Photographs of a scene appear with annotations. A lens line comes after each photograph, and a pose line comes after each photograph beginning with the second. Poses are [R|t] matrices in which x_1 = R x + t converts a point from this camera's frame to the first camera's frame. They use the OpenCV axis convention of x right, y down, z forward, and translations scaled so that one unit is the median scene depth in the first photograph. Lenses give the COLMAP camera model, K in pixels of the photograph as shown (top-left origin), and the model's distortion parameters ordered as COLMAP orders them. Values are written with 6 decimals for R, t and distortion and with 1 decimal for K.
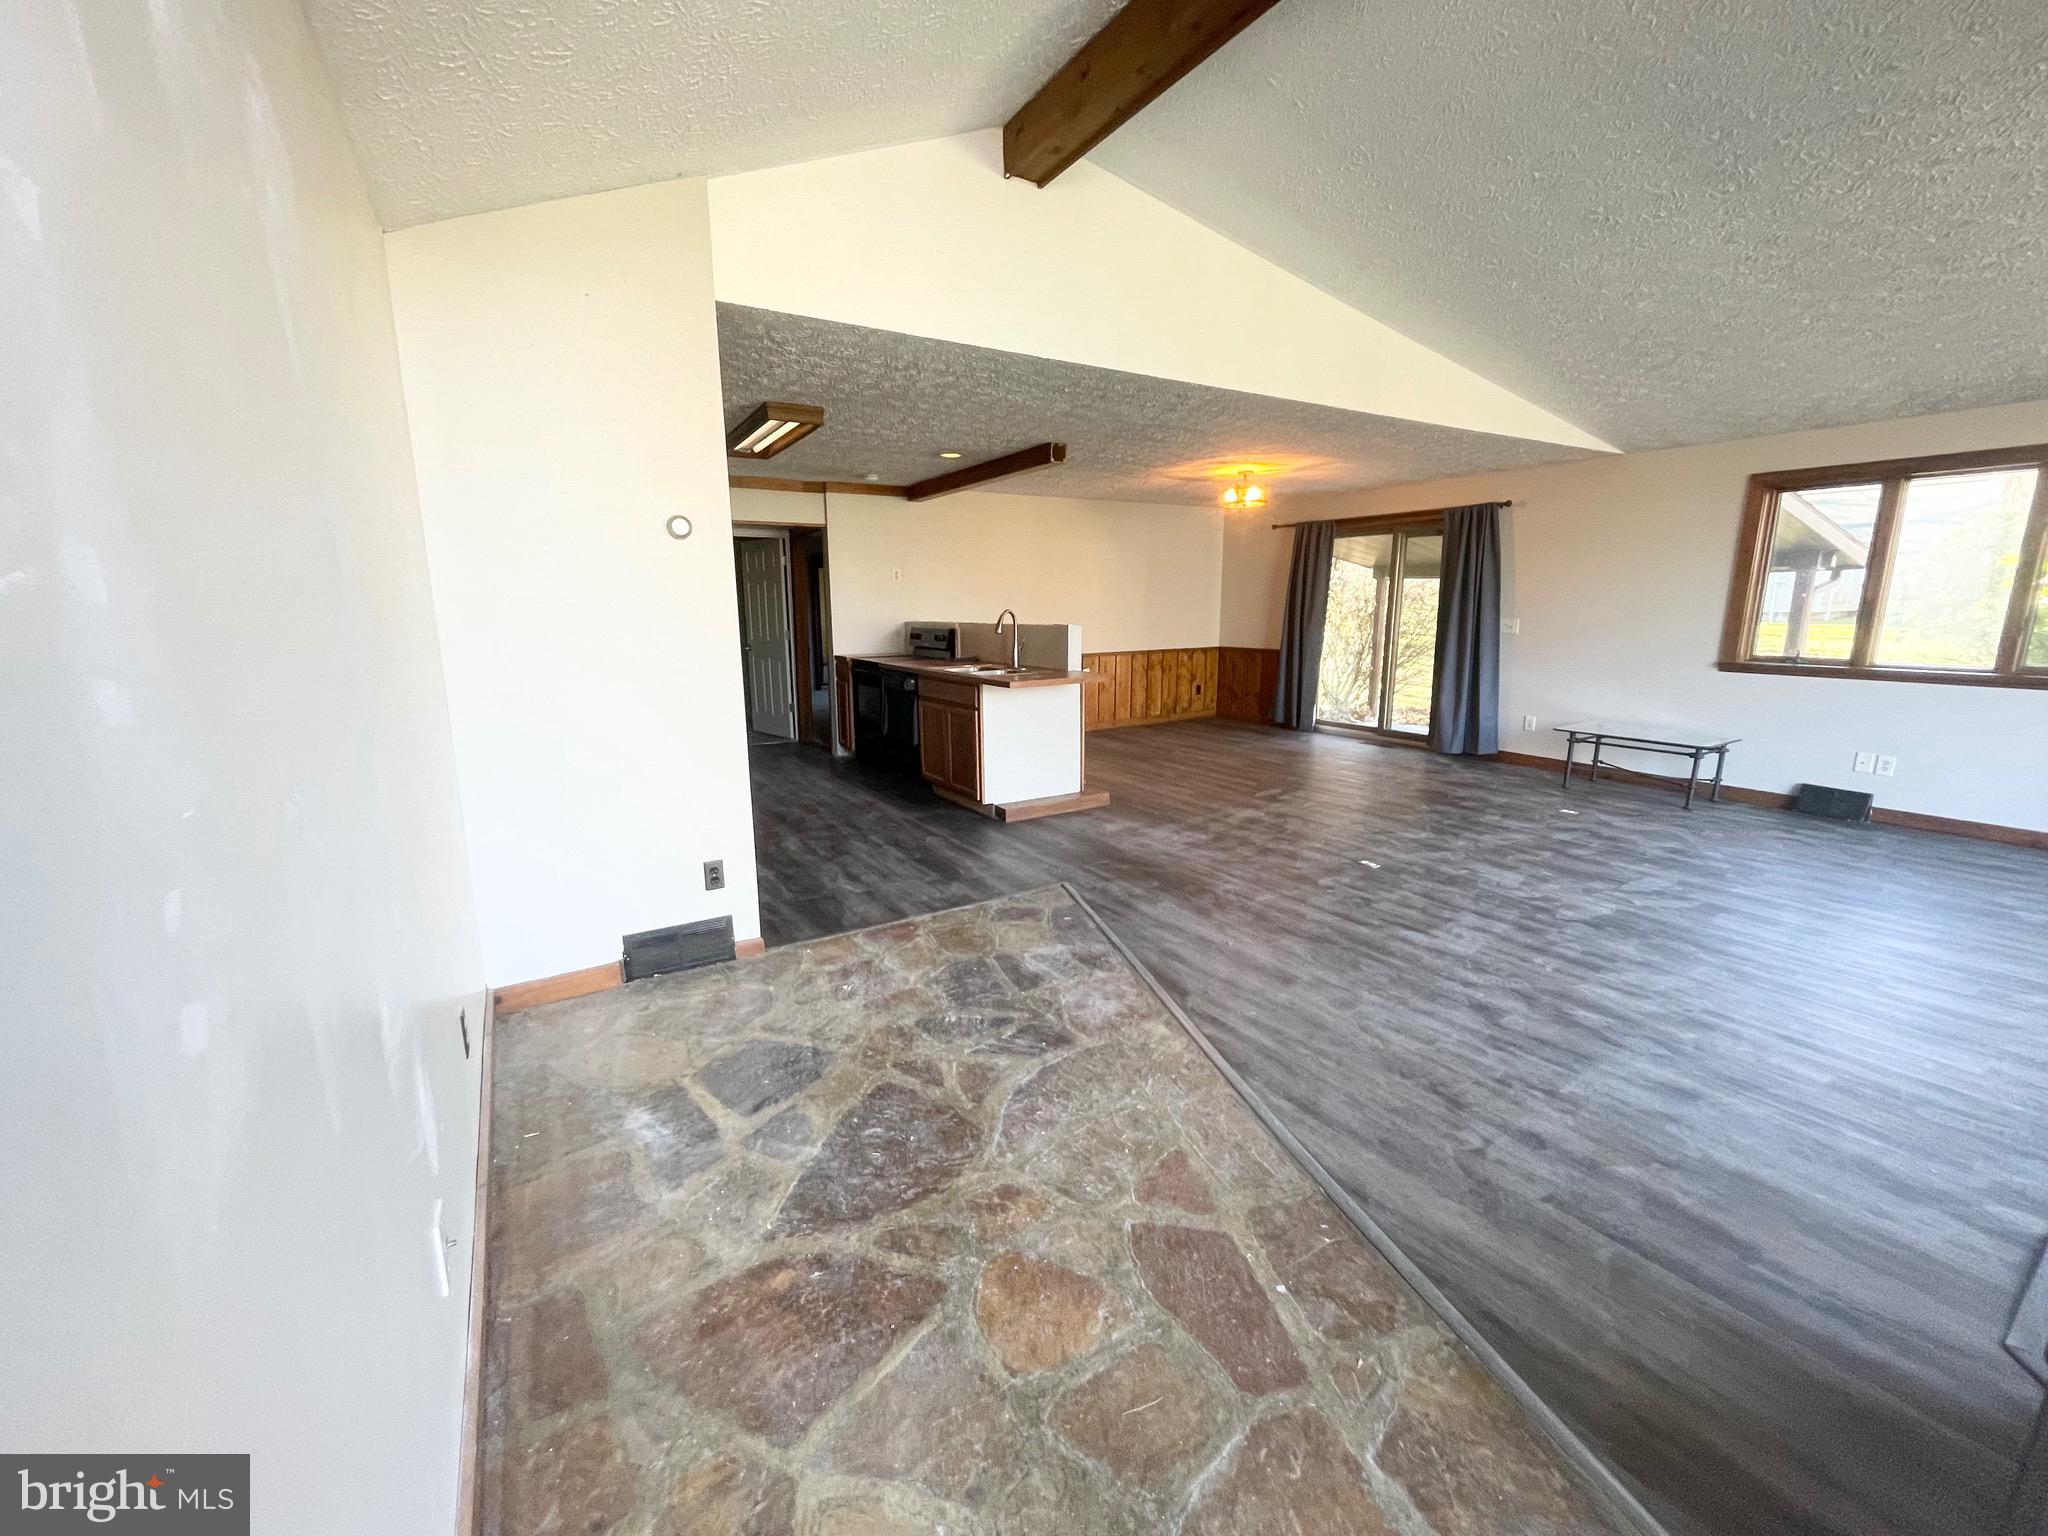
lens RADIAL K [[826.4, 0, 1026.5], [0, 826.4, 759.8], [0, 0, 1]] dist [-0.001381, 0.000008]
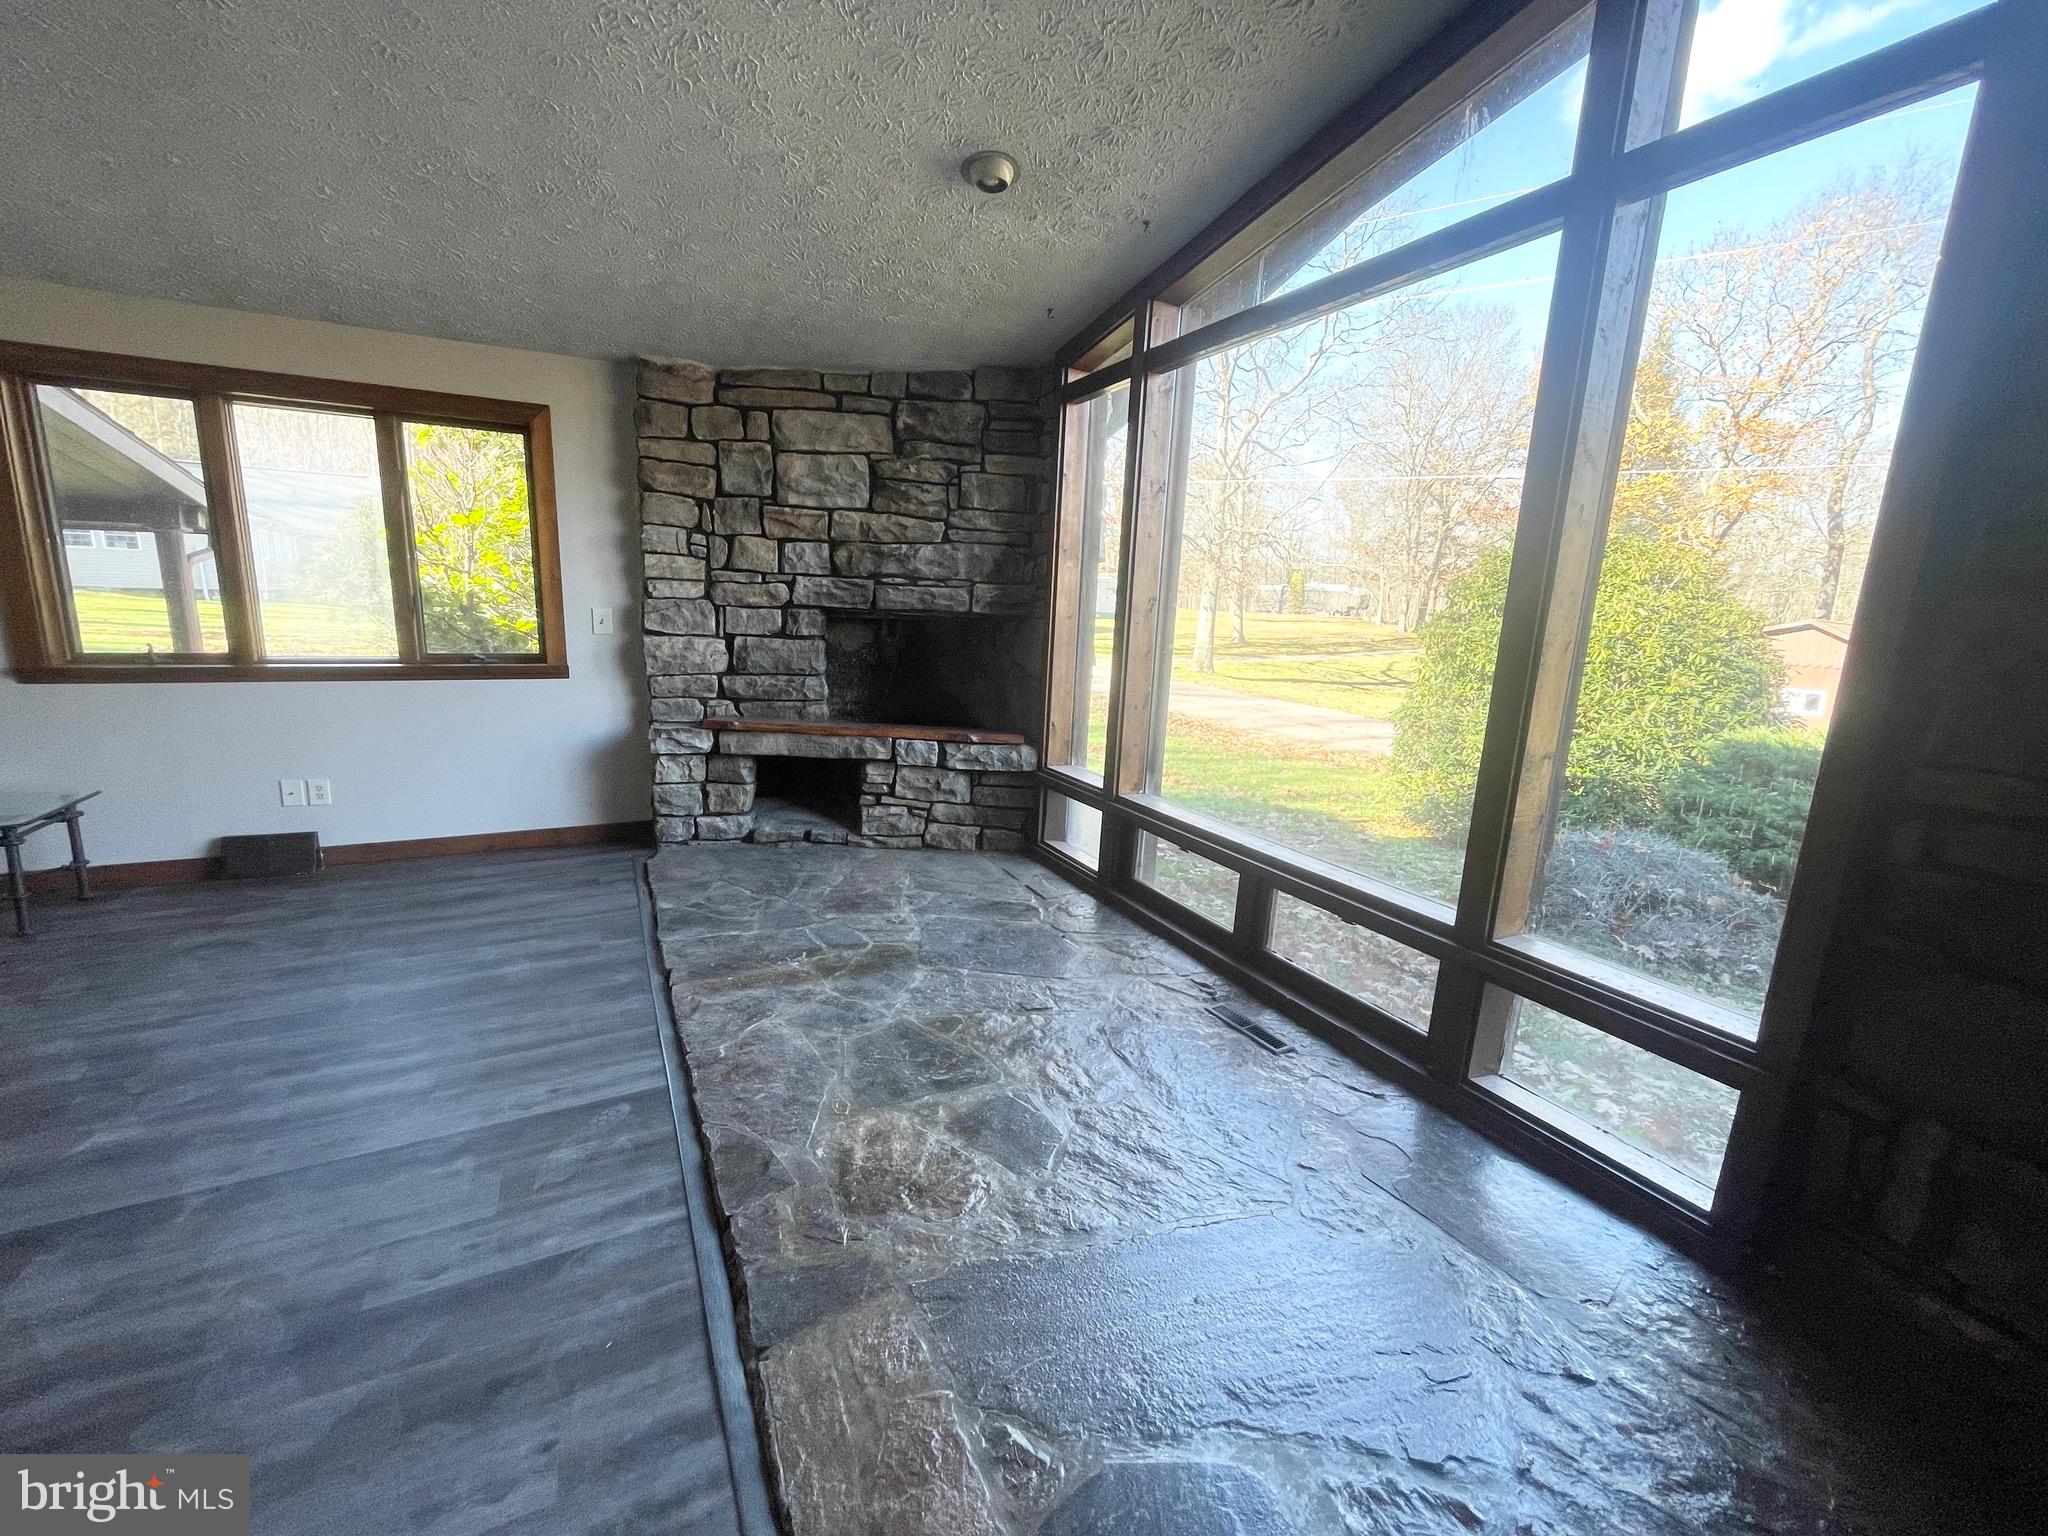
lens RADIAL K [[826.4, 0, 1019.3], [0, 826.4, 761.8], [0, 0, 1]] dist [-0.001381, 0.000008]
pose [[0.086871, -0.182923, 0.979282, 0.450480], [0.157635, 0.973138, 0.167791, -0.056384], [-0.983669, 0.139793, 0.113373, 0.350954]]
